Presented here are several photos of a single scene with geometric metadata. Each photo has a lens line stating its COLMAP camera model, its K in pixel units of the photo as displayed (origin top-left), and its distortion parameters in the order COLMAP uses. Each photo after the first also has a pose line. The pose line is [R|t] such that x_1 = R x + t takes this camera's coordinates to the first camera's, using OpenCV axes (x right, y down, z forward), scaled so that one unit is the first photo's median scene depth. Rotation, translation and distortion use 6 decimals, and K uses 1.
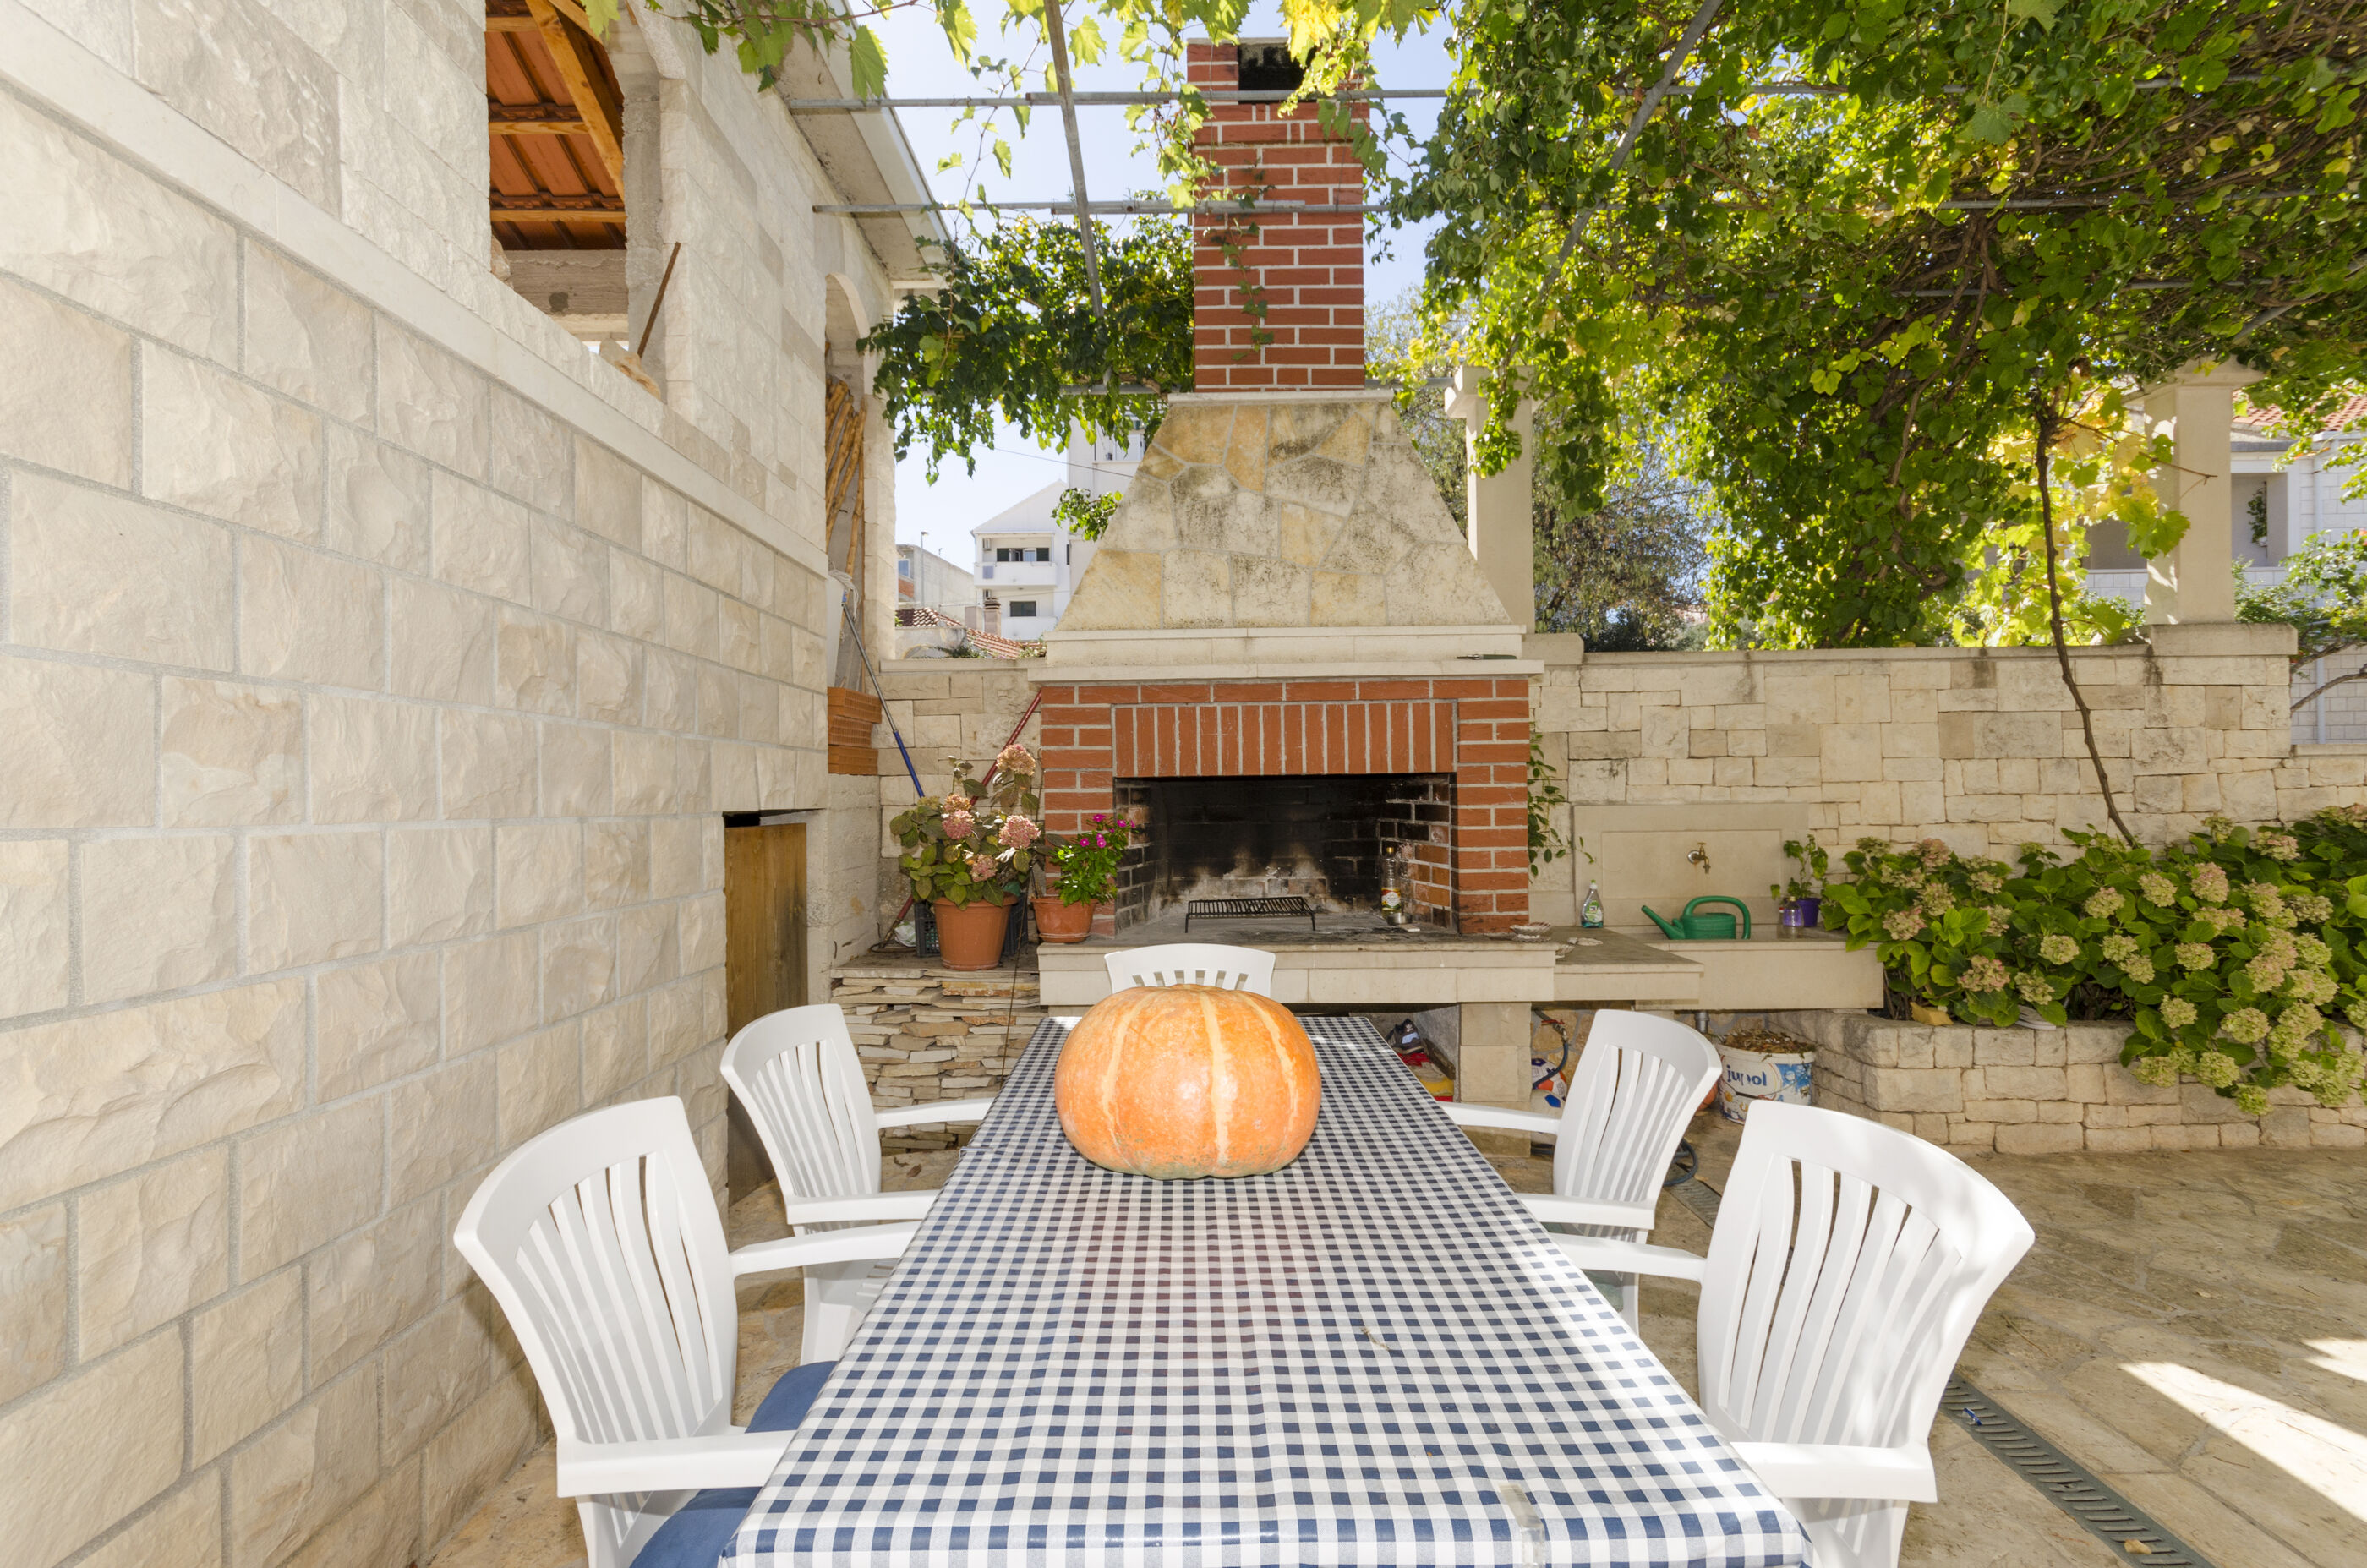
lens RADIAL K [[1034.0, 0, 1183.9], [0, 1034.0, 791.6], [0, 0, 1]] dist [0.002595, 0.000712]
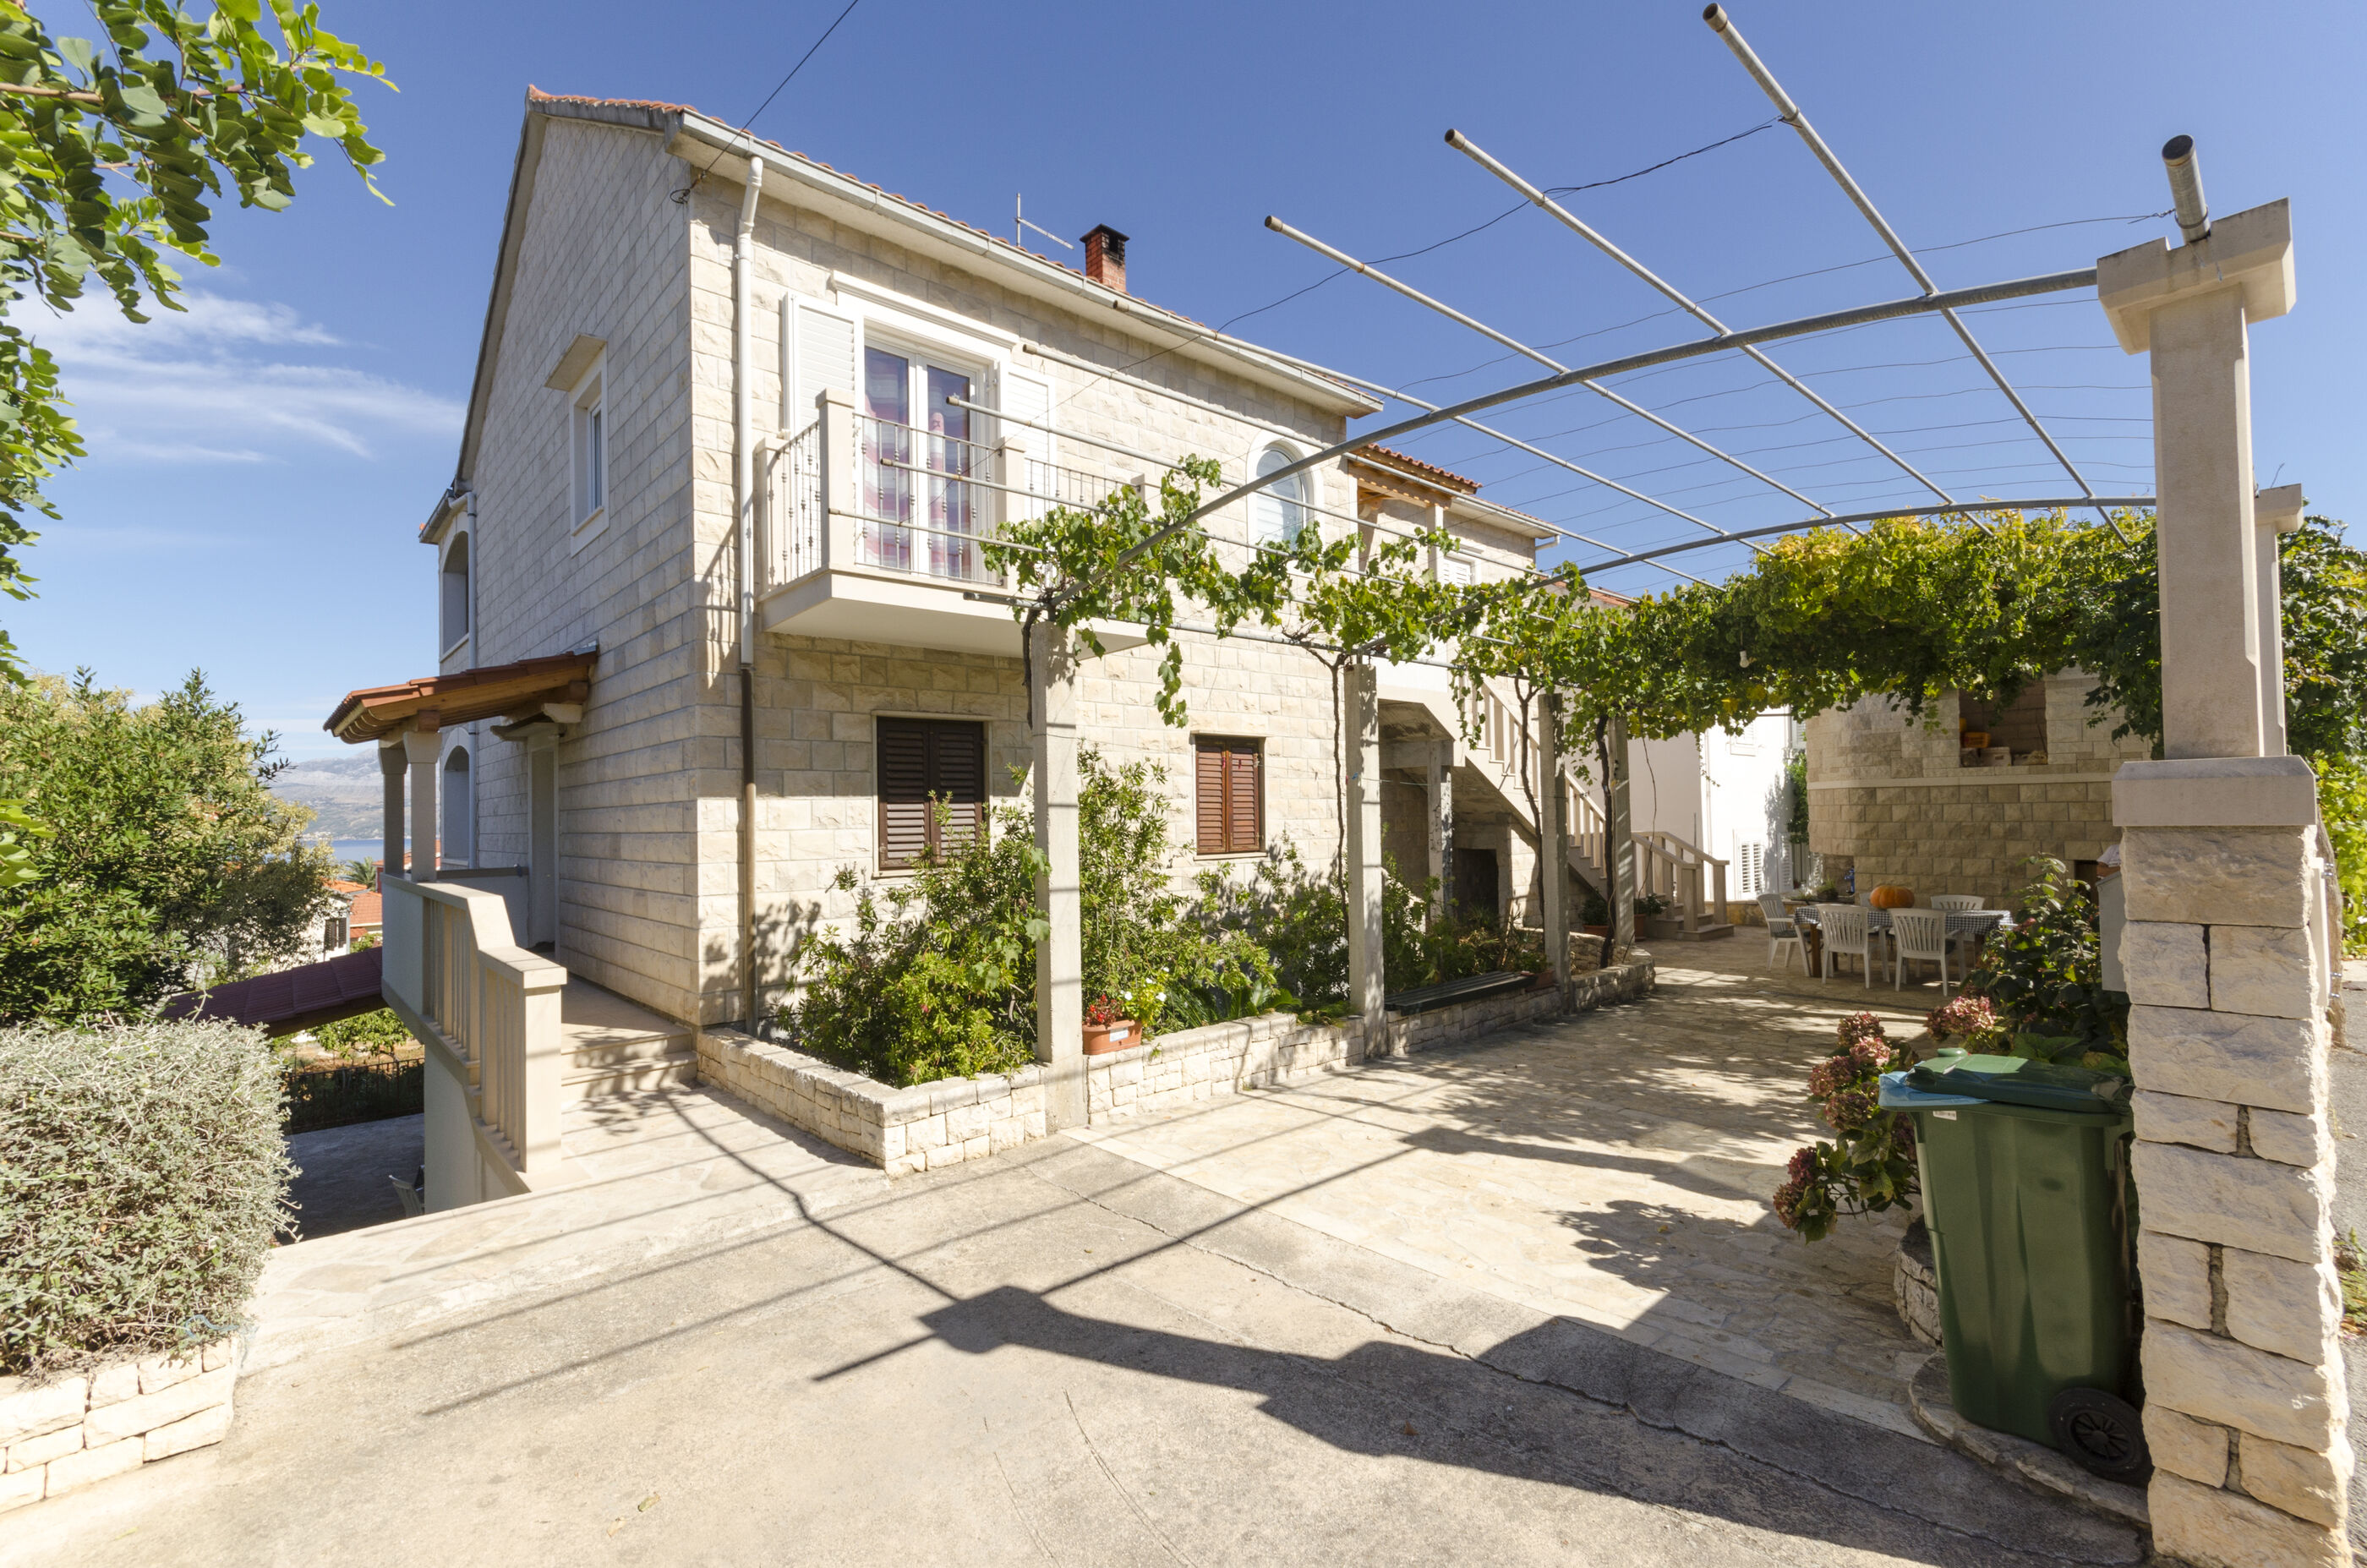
lens RADIAL K [[1034.0, 0, 1183.9], [0, 1034.0, 791.6], [0, 0, 1]] dist [0.002595, 0.000712]
pose [[-0.742676, 0.011560, -0.669551, 3.468559], [0.029994, 0.999422, -0.016015, -0.205218], [0.668979, -0.031976, -0.742593, 1.265781]]
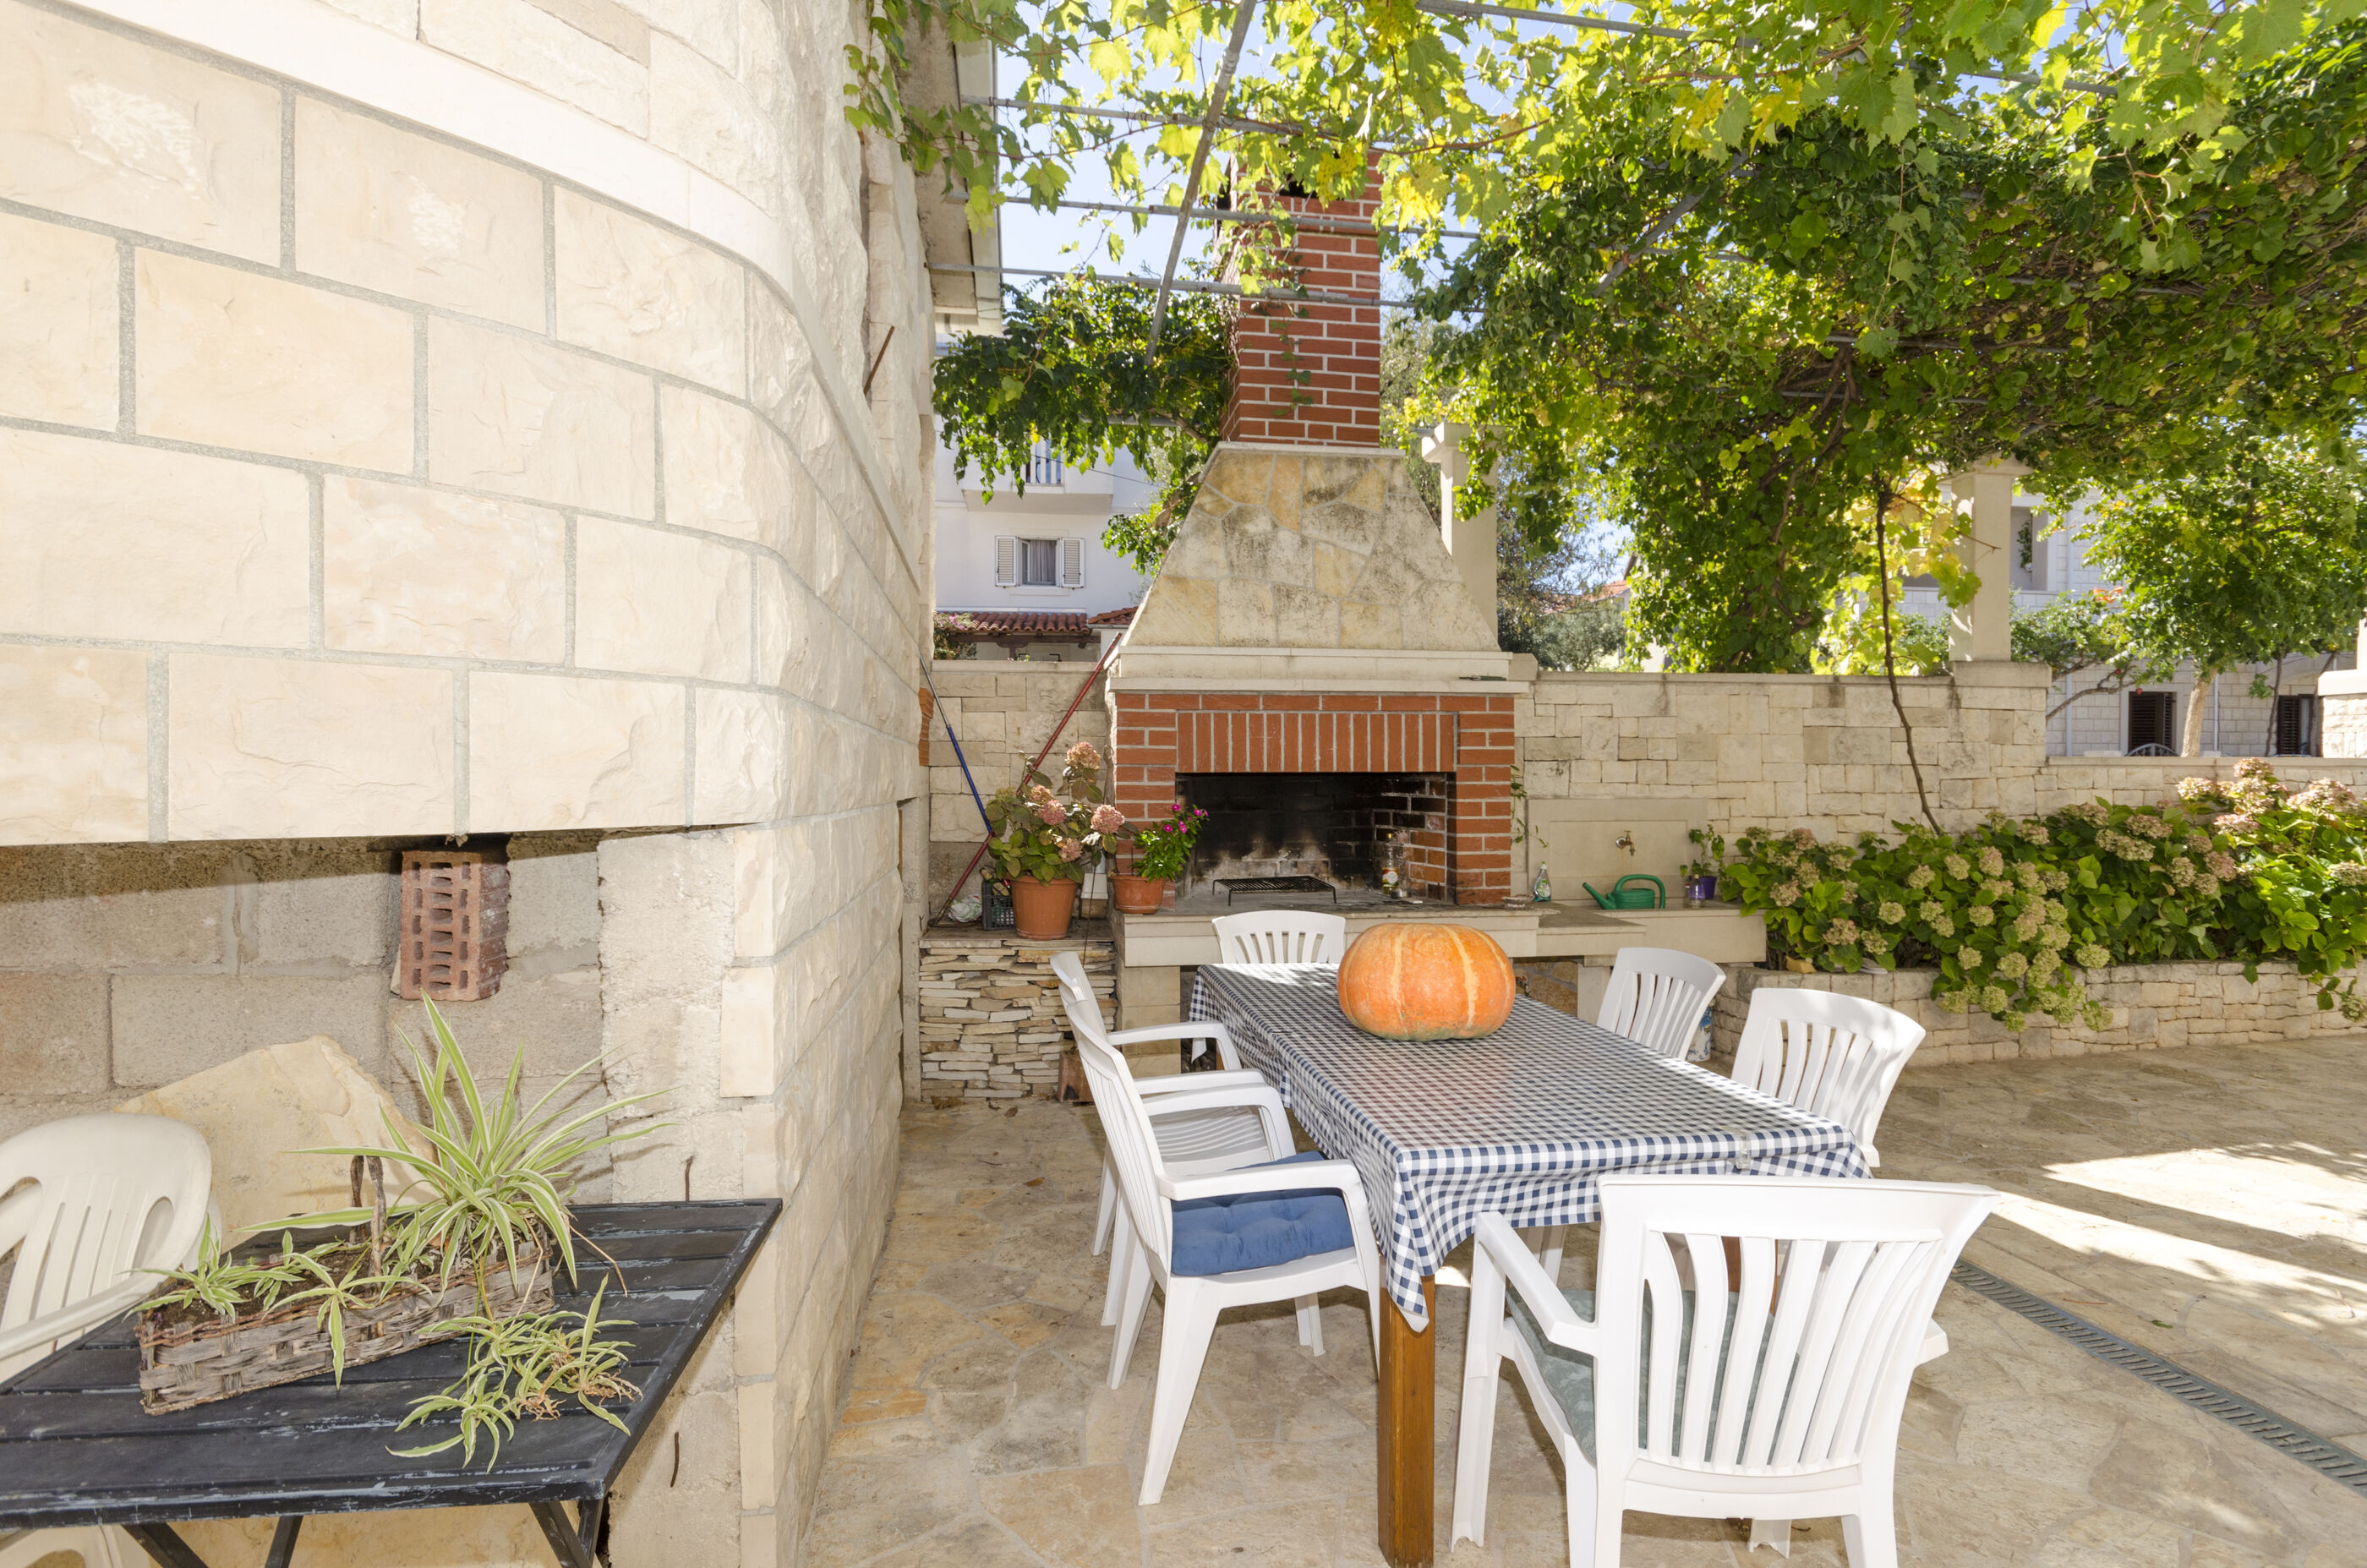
lens RADIAL K [[1121.0, 0, 1182.6], [0, 1121.0, 788.9], [0, 0, 1]] dist [-0.002582, -0.000356]
pose [[0.987079, 0.009735, 0.159938, -0.253556], [-0.011714, 0.999866, 0.011433, -0.009462], [-0.159806, -0.013159, 0.987061, -0.239058]]
